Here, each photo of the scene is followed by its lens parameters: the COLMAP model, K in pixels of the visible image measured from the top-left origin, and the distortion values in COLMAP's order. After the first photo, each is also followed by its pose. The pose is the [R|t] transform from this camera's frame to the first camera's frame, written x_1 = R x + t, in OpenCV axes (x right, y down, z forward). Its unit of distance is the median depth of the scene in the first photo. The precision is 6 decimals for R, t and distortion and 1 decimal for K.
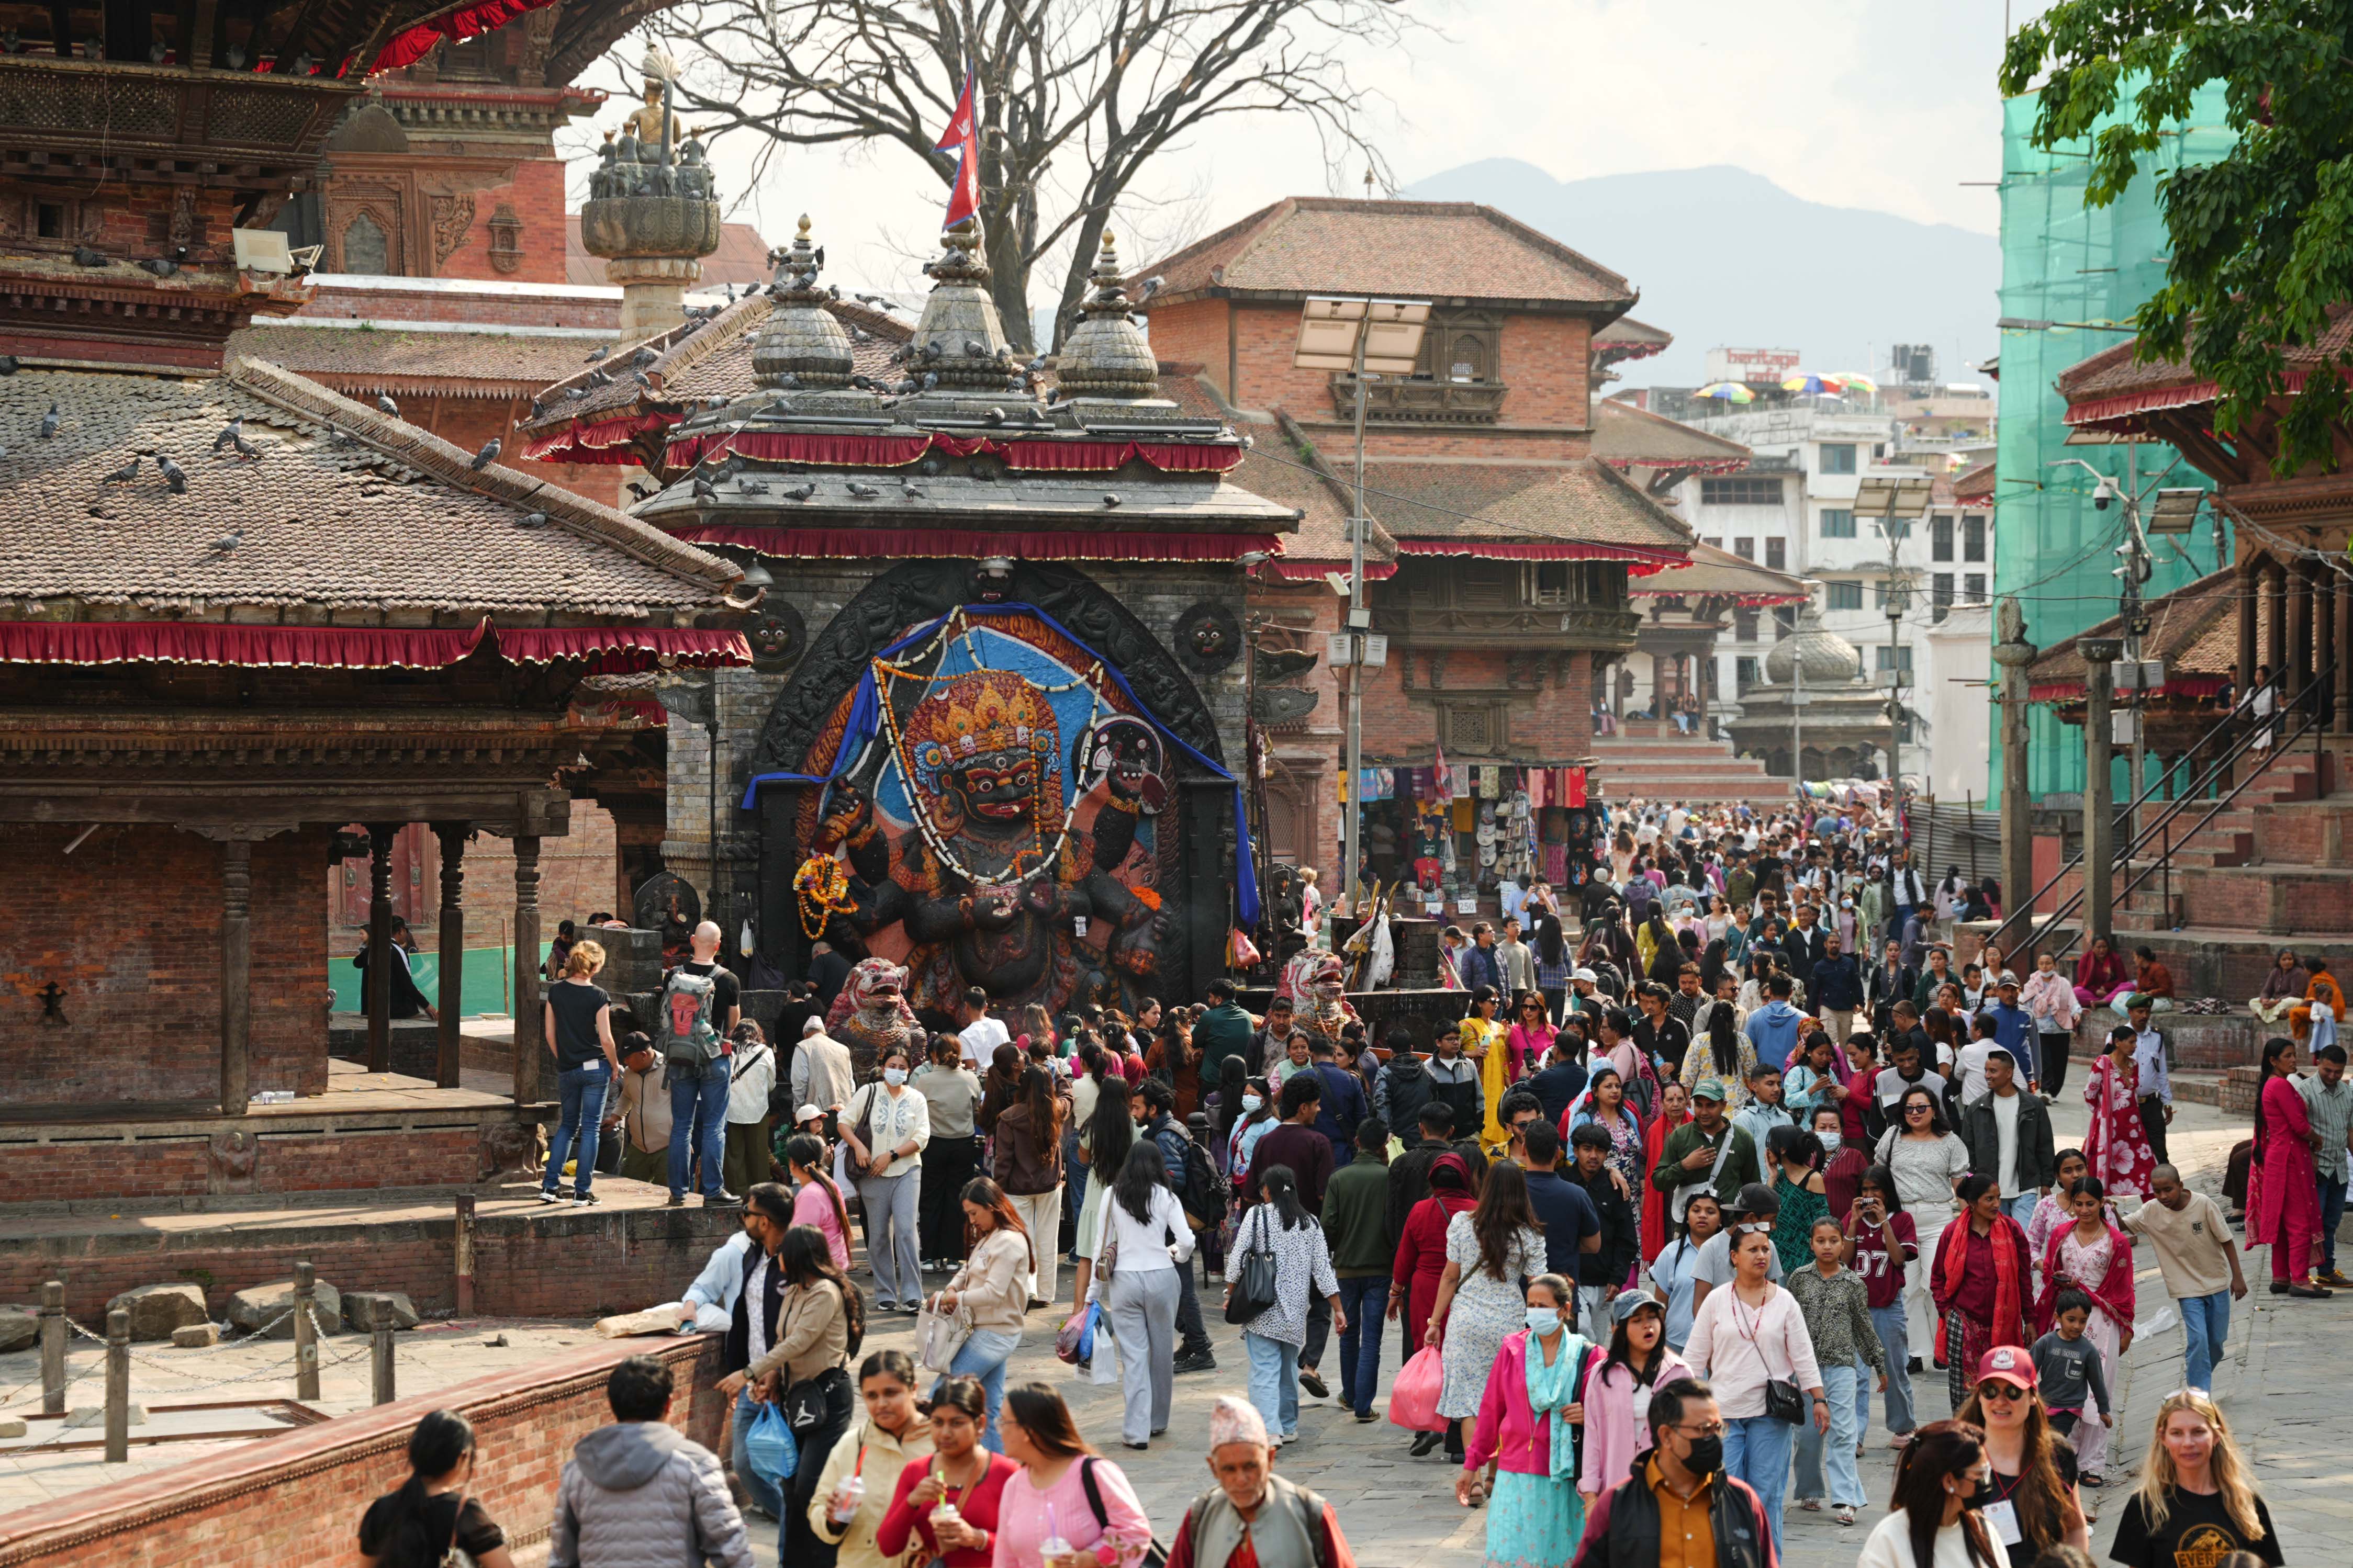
lens RADIAL K [[5165.6, 0, 1176.5], [0, 5165.6, 784.0], [0, 0, 1]] dist [0.257249, -0.163808]
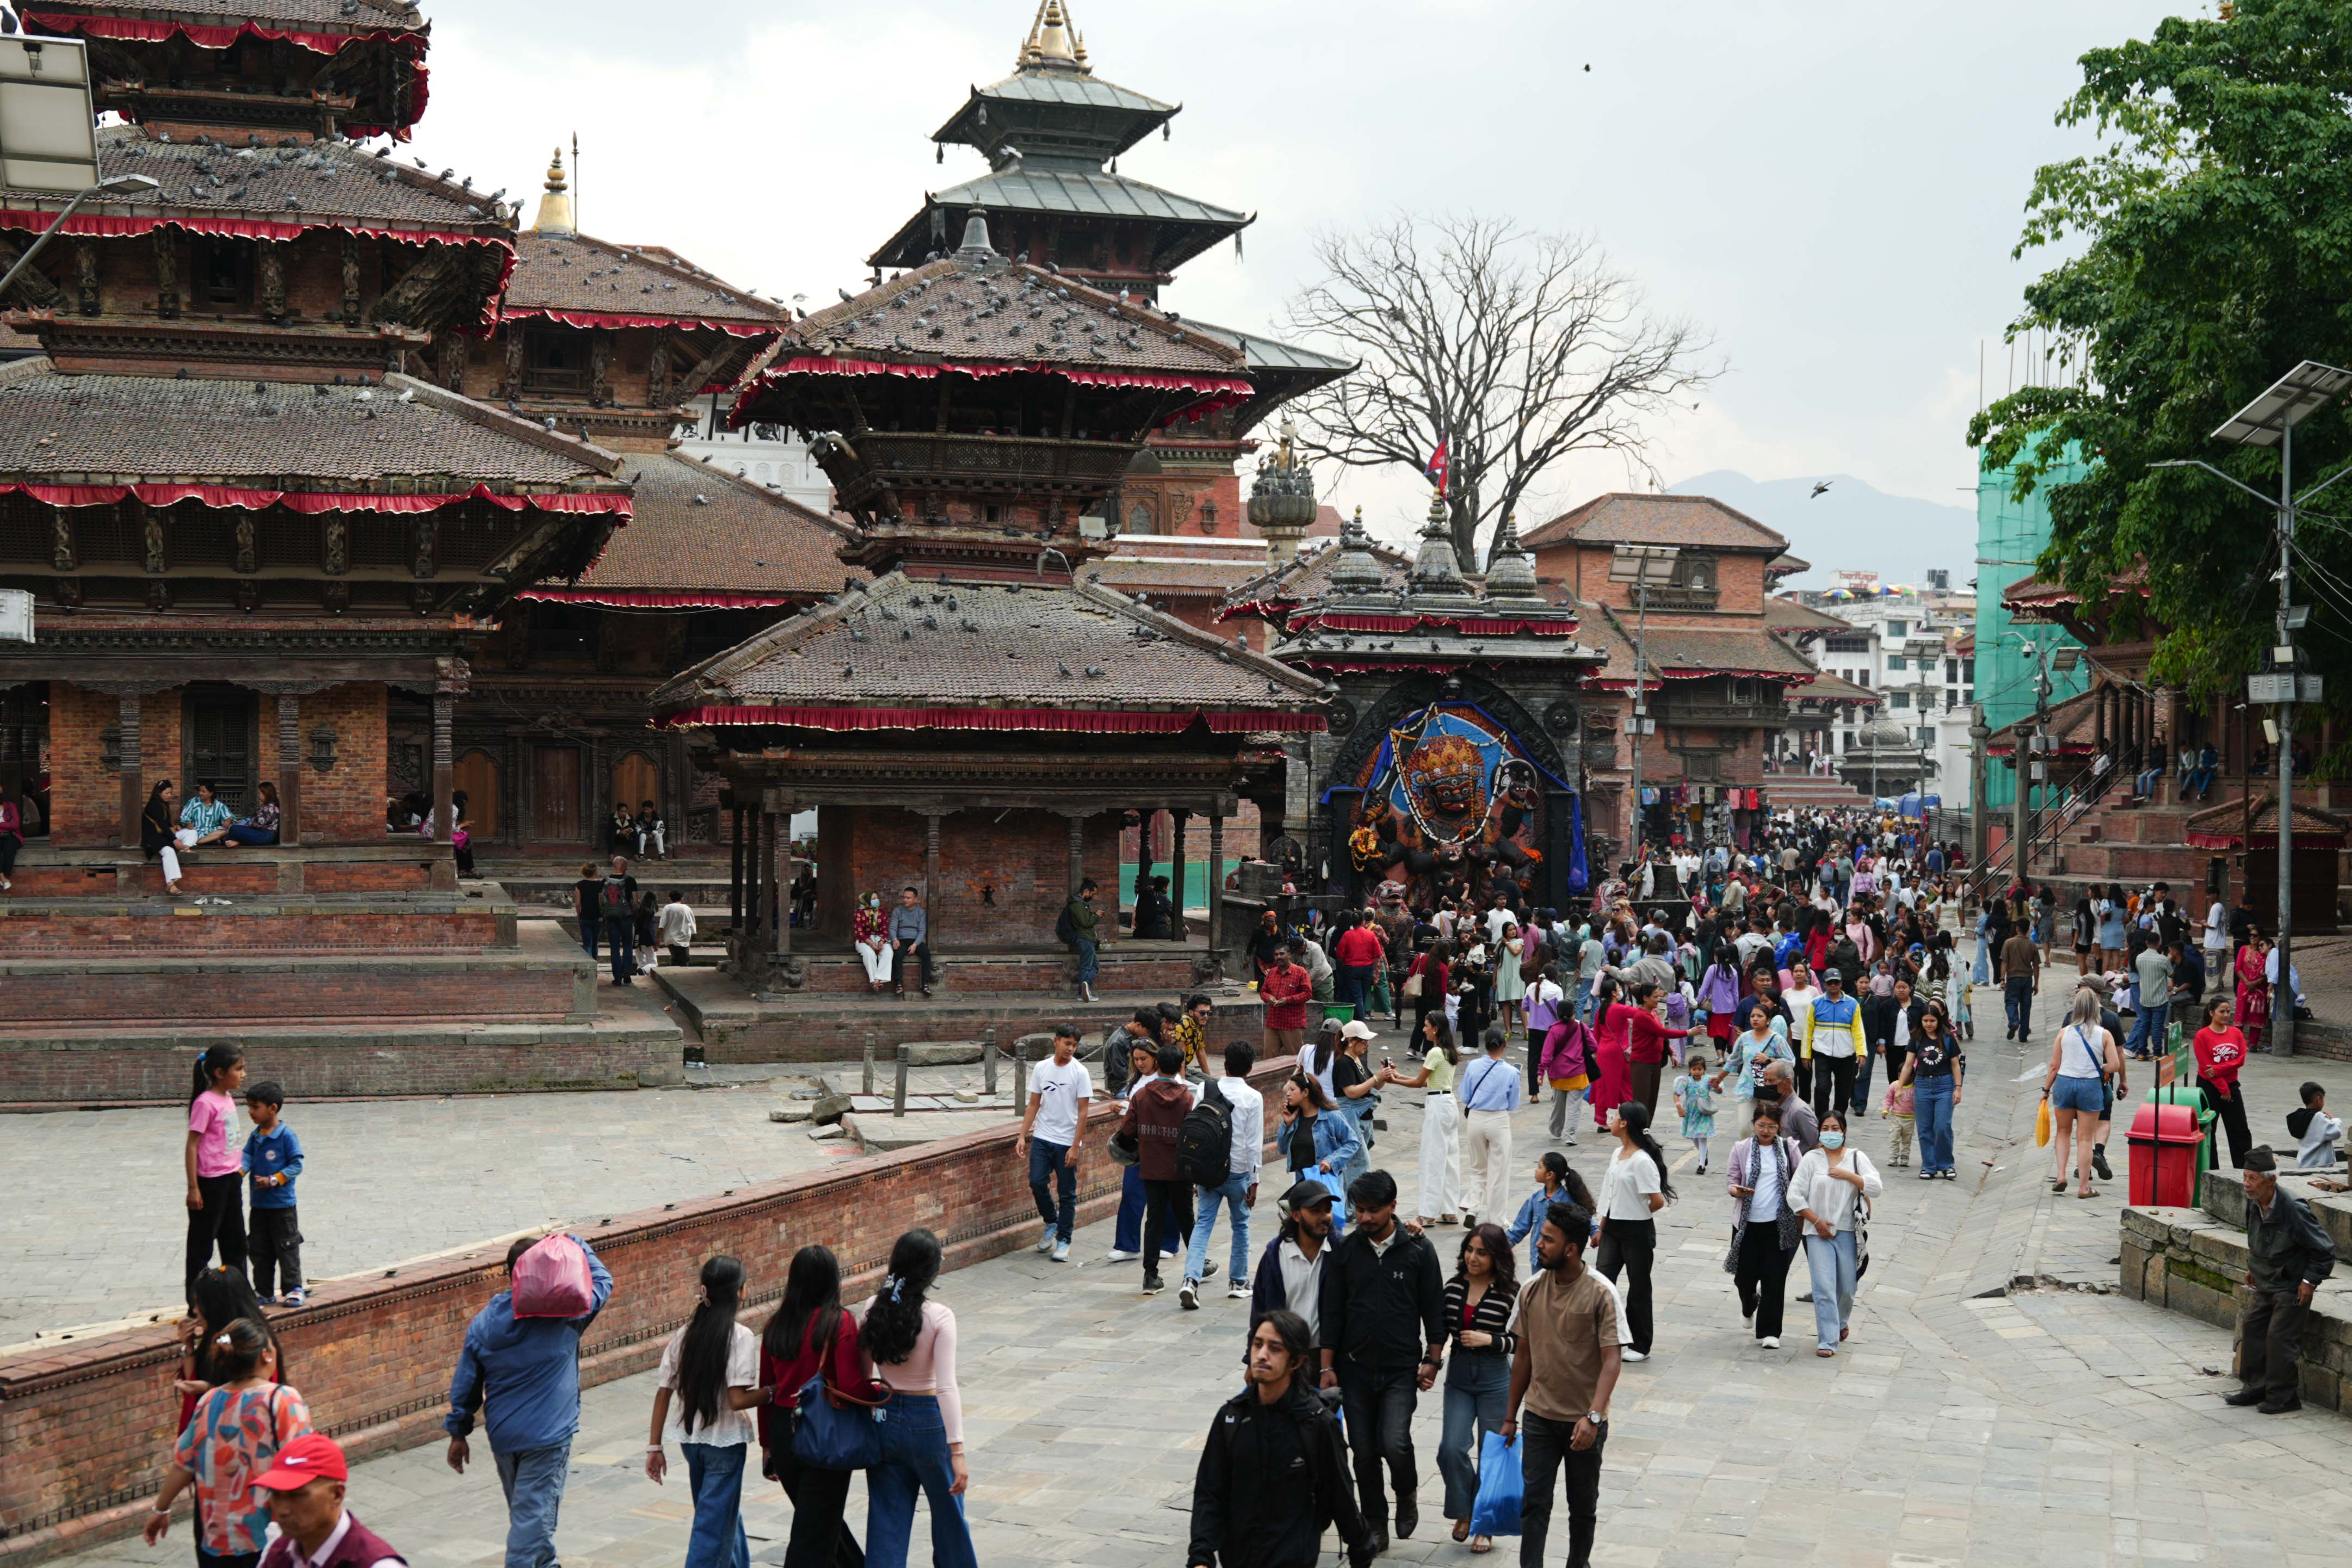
lens RADIAL K [[2671.9, 0, 1179.4], [0, 2671.9, 856.9], [0, 0, 1]] dist [-0.109731, -0.008843]
pose [[0.990394, 0.013212, -0.137641, 0.001800], [-0.009933, 0.999651, 0.024484, 0.000310], [0.137916, -0.022882, 0.990180, -0.015382]]
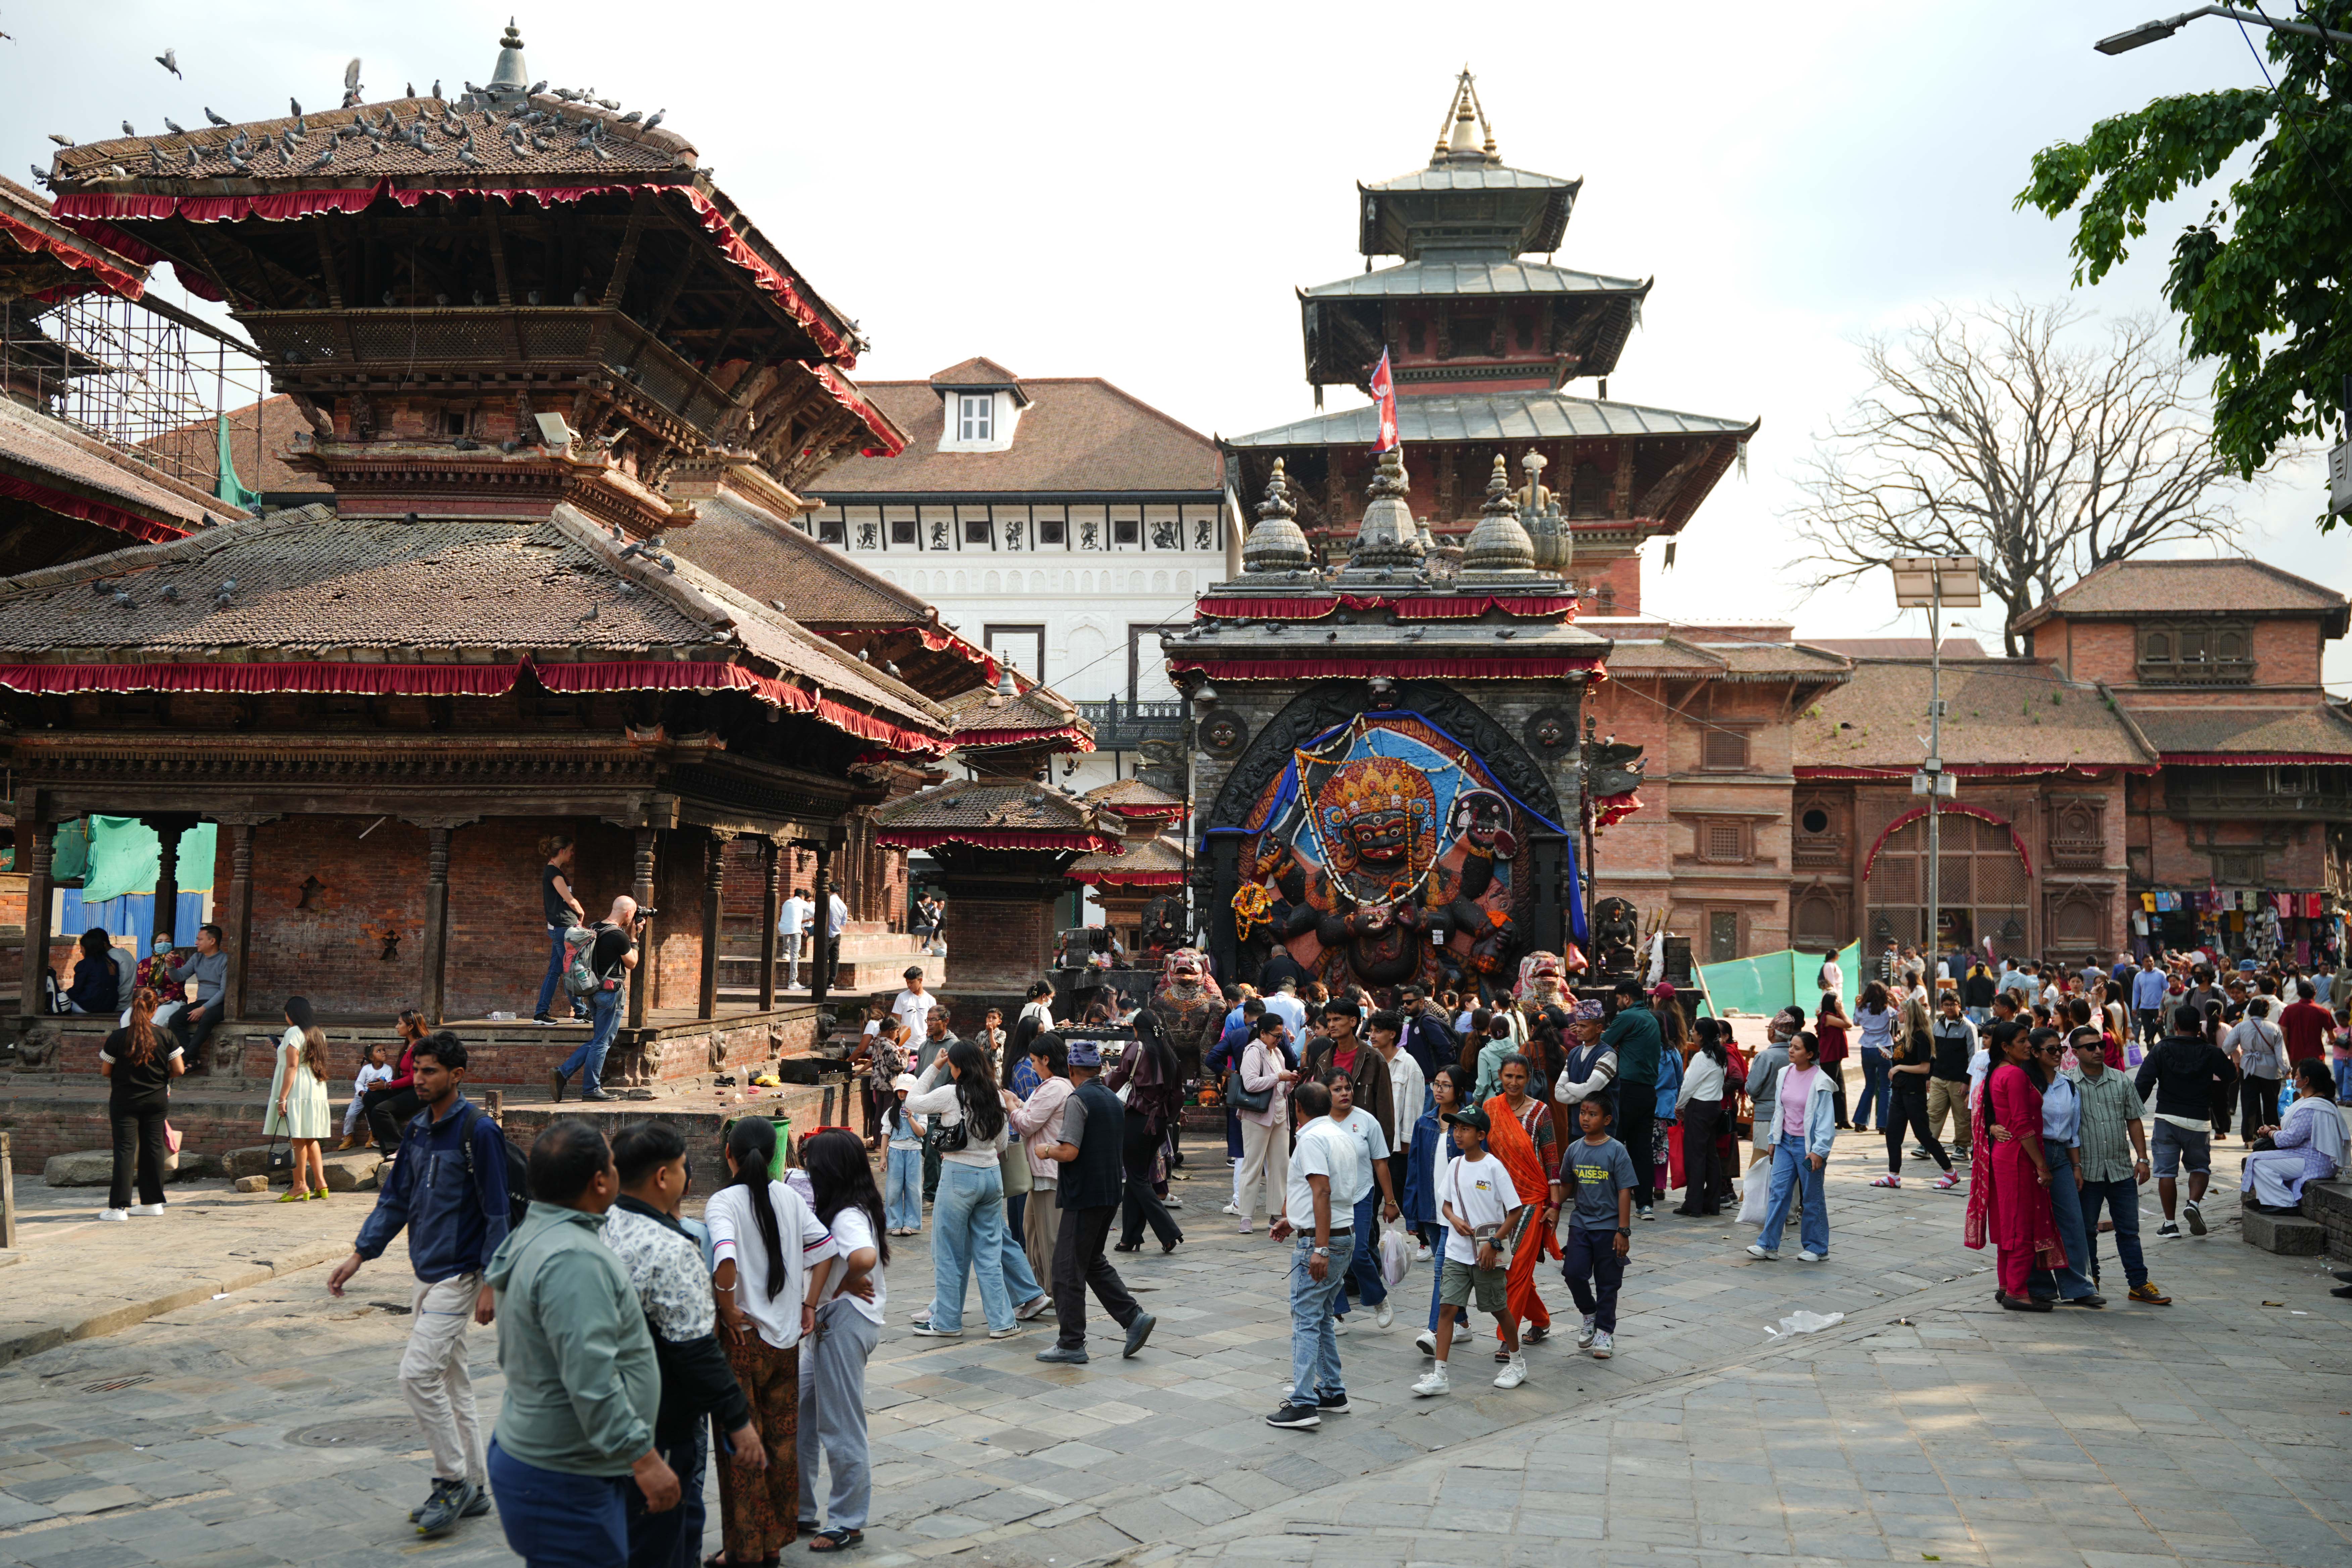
lens RADIAL K [[2123.7, 0, 1176.0], [0, 2123.7, 784.0], [0, 0, 1]] dist [-0.039601, 0.226557]
pose [[0.862688, -0.019182, -0.505372, 0.144739], [-0.016720, 0.997652, -0.066410, 0.017402], [0.505459, 0.065741, 0.860342, 0.316855]]
